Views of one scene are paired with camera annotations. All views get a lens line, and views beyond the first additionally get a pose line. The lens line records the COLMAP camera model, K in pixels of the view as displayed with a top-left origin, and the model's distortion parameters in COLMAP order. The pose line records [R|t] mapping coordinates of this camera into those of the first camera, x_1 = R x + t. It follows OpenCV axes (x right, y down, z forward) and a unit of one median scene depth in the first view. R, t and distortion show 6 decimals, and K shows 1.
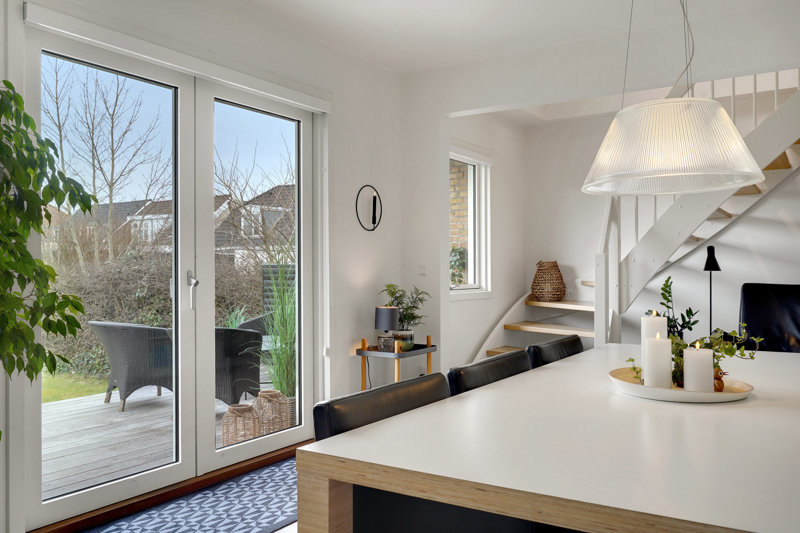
lens RADIAL K [[675.5, 0, 400.0], [0, 675.5, 266.5], [0, 0, 1]] dist [-0.004761, -0.004656]
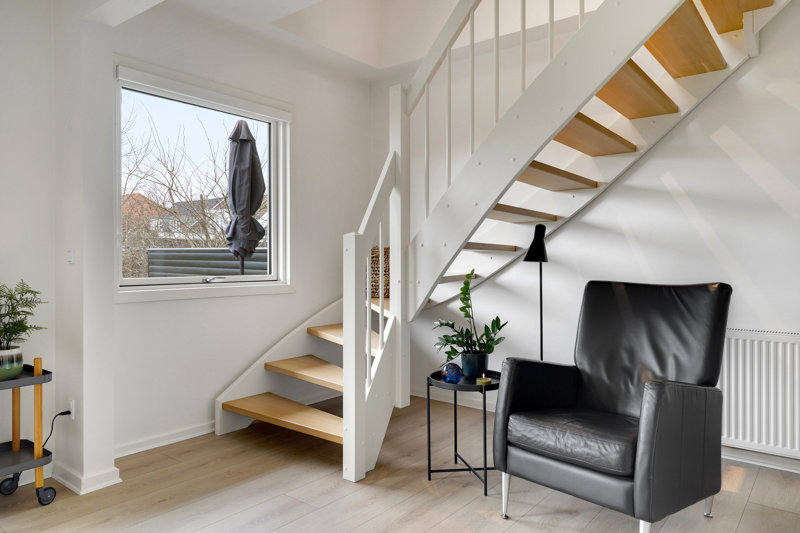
lens RADIAL K [[553.3, 0, 400.0], [0, 553.3, 266.5], [0, 0, 1]] dist [0.000404, -0.001520]
pose [[0.995459, 0.012525, -0.094361, 0.373692], [-0.010396, 0.999681, 0.023013, -0.000171], [0.094619, -0.021928, 0.995272, 0.437844]]
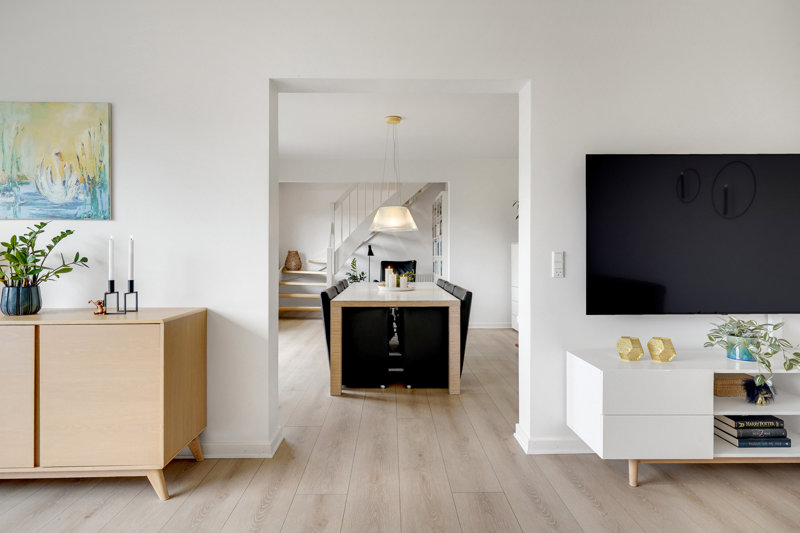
lens RADIAL K [[437.2, 0, 399.2], [0, 437.2, 255.3], [0, 0, 1]] dist [-0.000316, -0.000057]
pose [[0.829265, 0.005955, 0.558824, -0.308919], [-0.008398, 0.999963, 0.001807, 0.001165], [-0.558793, -0.006191, 0.829284, -0.326927]]
